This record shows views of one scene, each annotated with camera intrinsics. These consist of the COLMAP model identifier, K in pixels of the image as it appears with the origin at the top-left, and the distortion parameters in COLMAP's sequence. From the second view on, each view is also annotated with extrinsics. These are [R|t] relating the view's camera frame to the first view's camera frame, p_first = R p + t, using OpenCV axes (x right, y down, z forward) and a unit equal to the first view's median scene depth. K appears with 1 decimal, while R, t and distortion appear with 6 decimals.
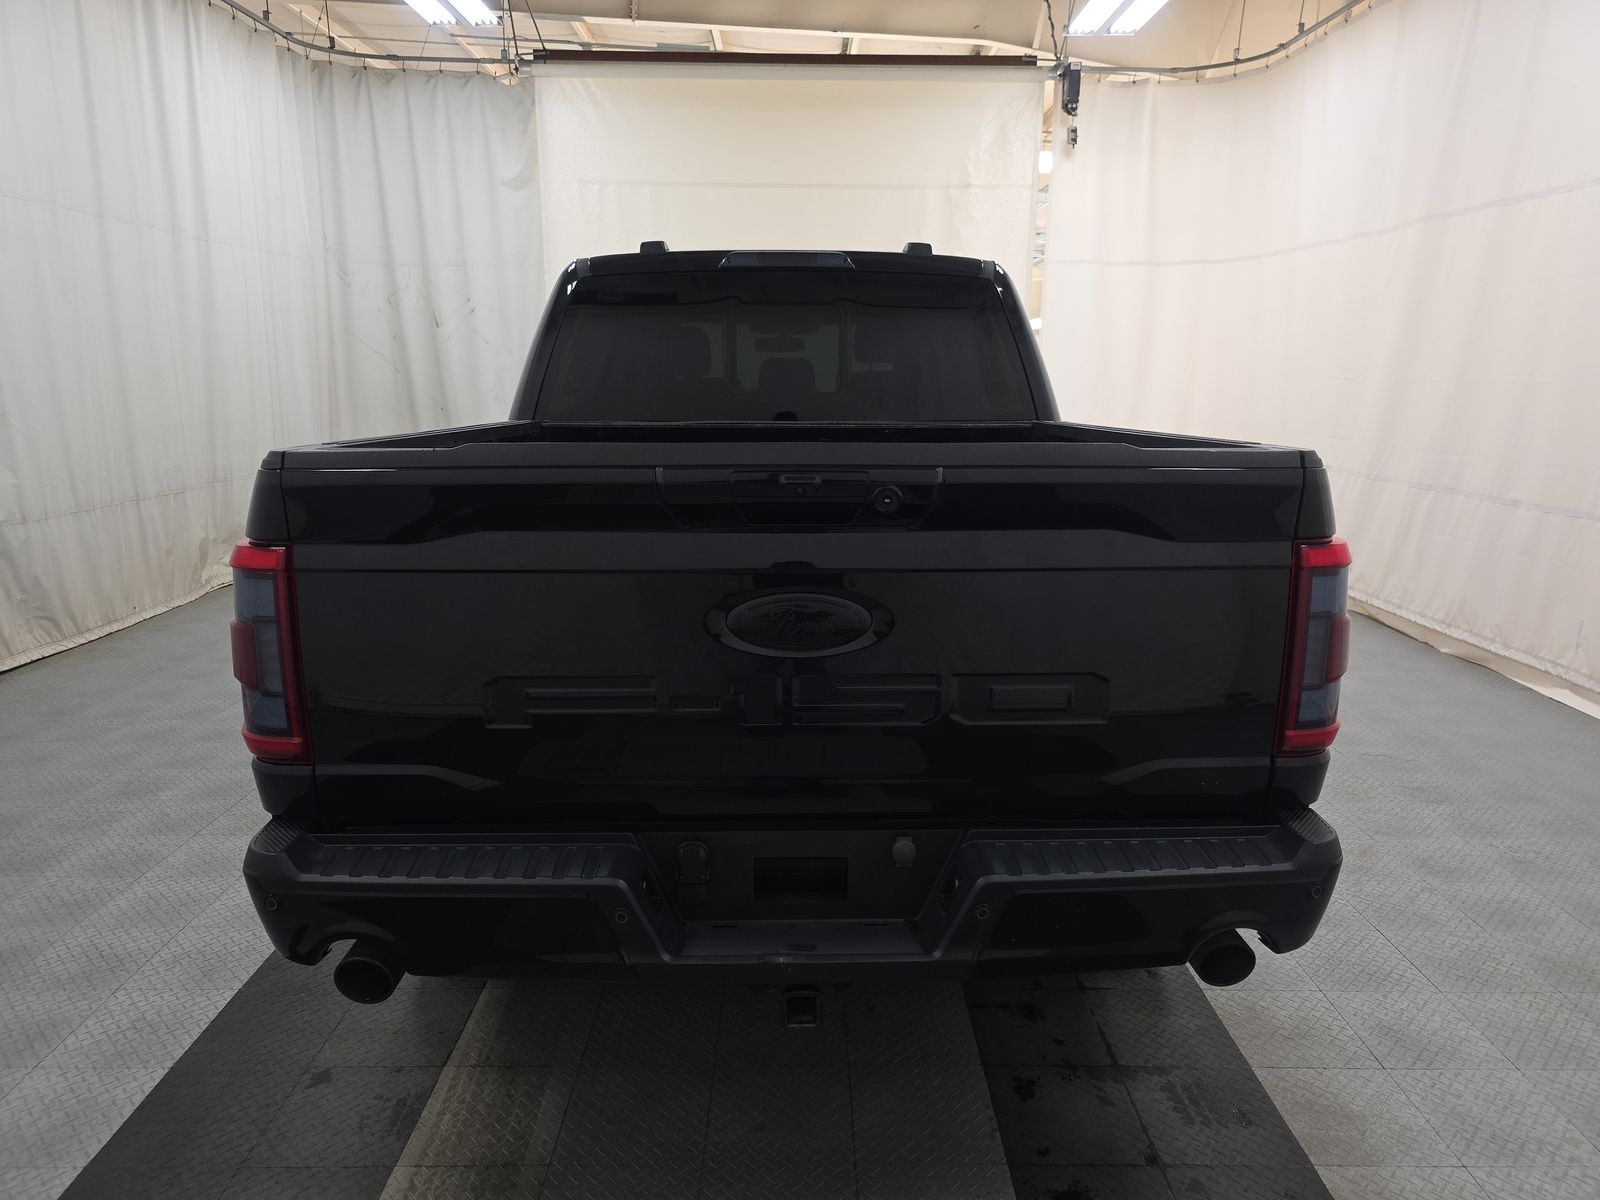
lens RADIAL K [[1094.5, 0, 800.0], [0, 1094.5, 600.0], [0, 0, 1]] dist [0.018581, -0.004114]
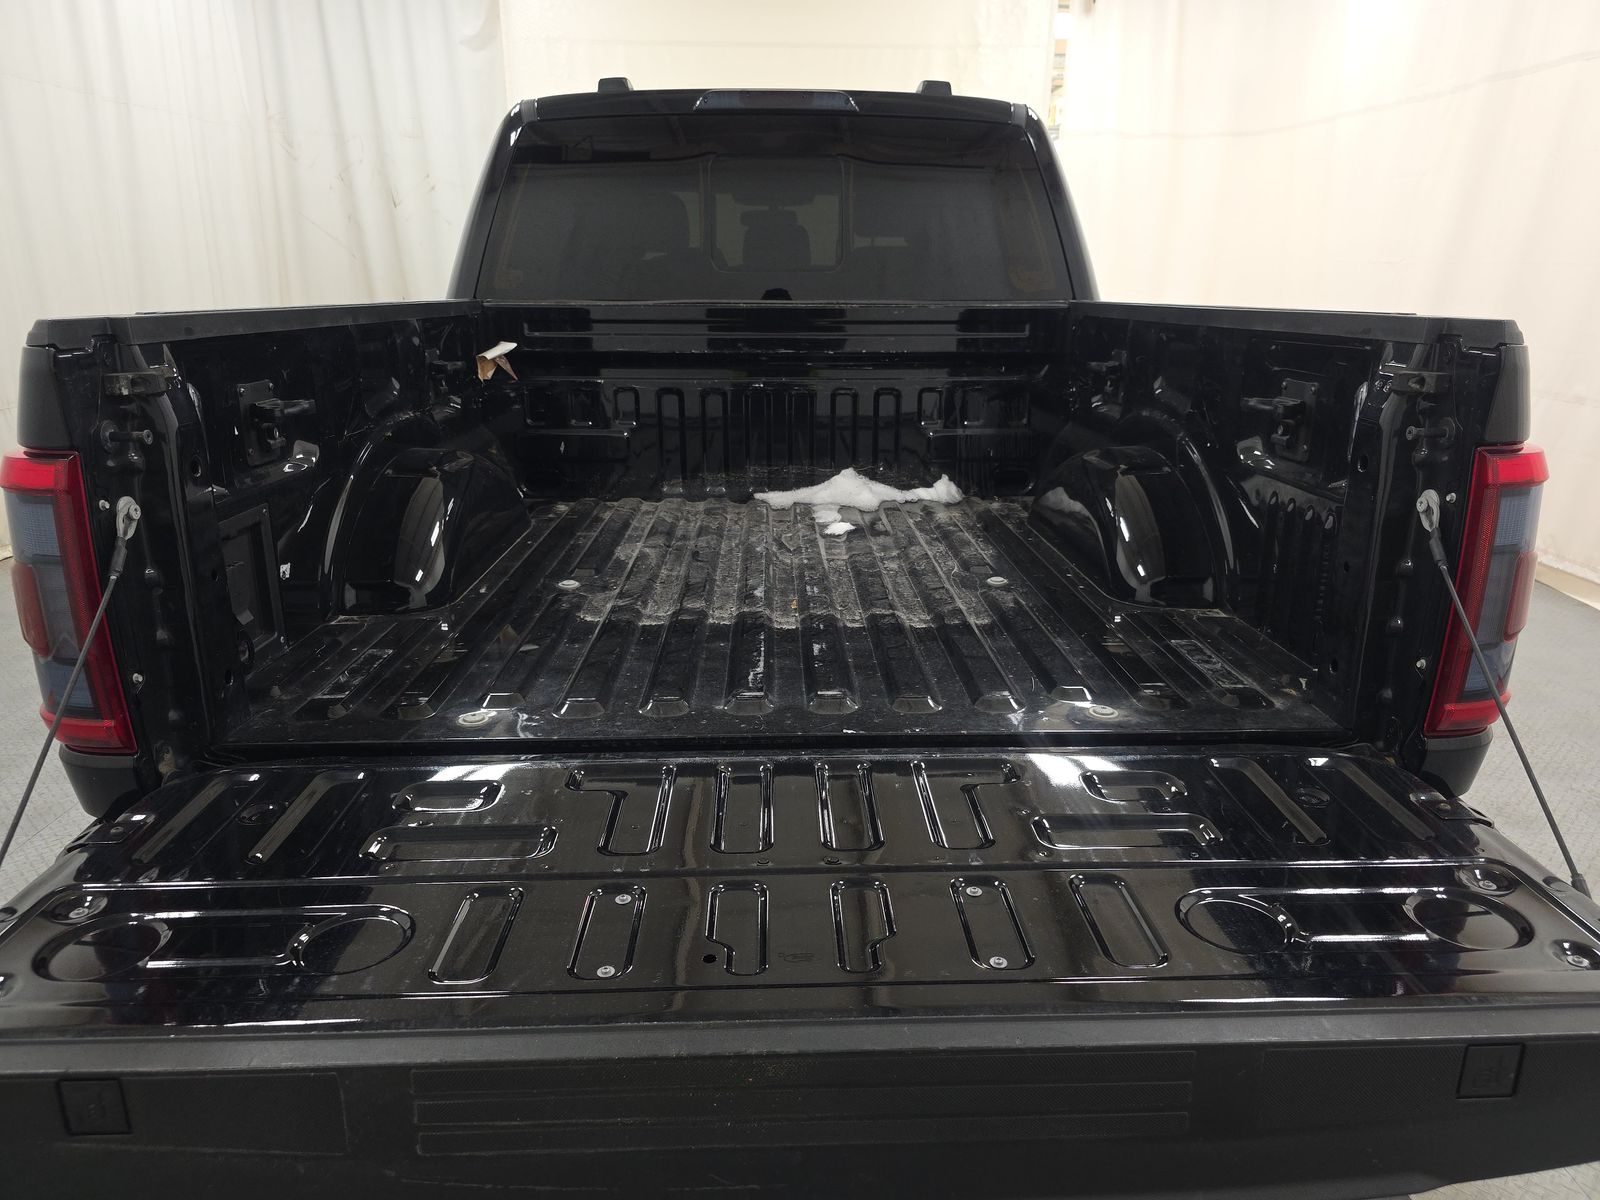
lens RADIAL K [[1093.6, 0, 806.4], [0, 1093.6, 593.8], [0, 0, 1]] dist [0.014385, 0.000150]
pose [[0.999911, -0.002665, 0.013063, -0.000927], [0.001550, 0.996411, 0.084635, -0.010520], [-0.013242, -0.084607, 0.996326, 0.142928]]
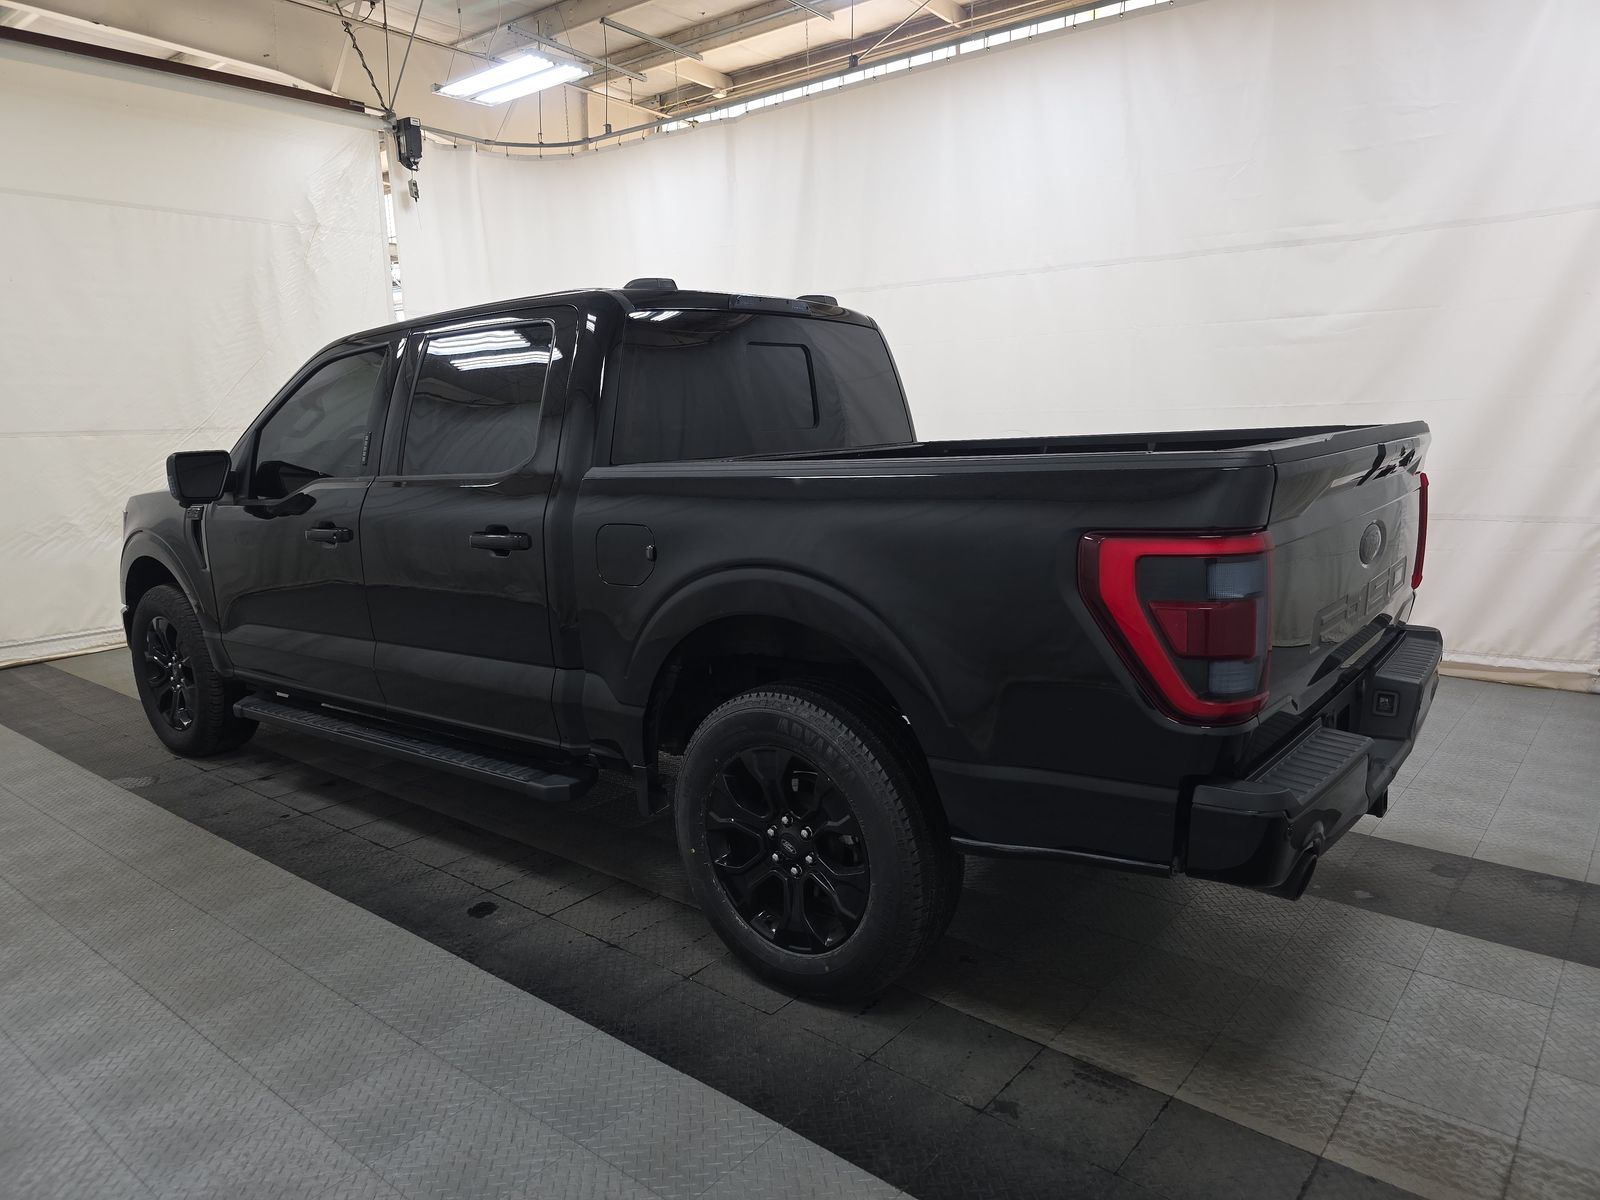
lens RADIAL K [[1094.5, 0, 800.0], [0, 1094.5, 600.0], [0, 0, 1]] dist [0.018581, -0.004114]
pose [[0.627314, -0.152836, 0.763622, -0.836753], [0.191450, 0.980727, 0.039013, -0.058509], [-0.754867, 0.121722, 0.644484, 0.304334]]
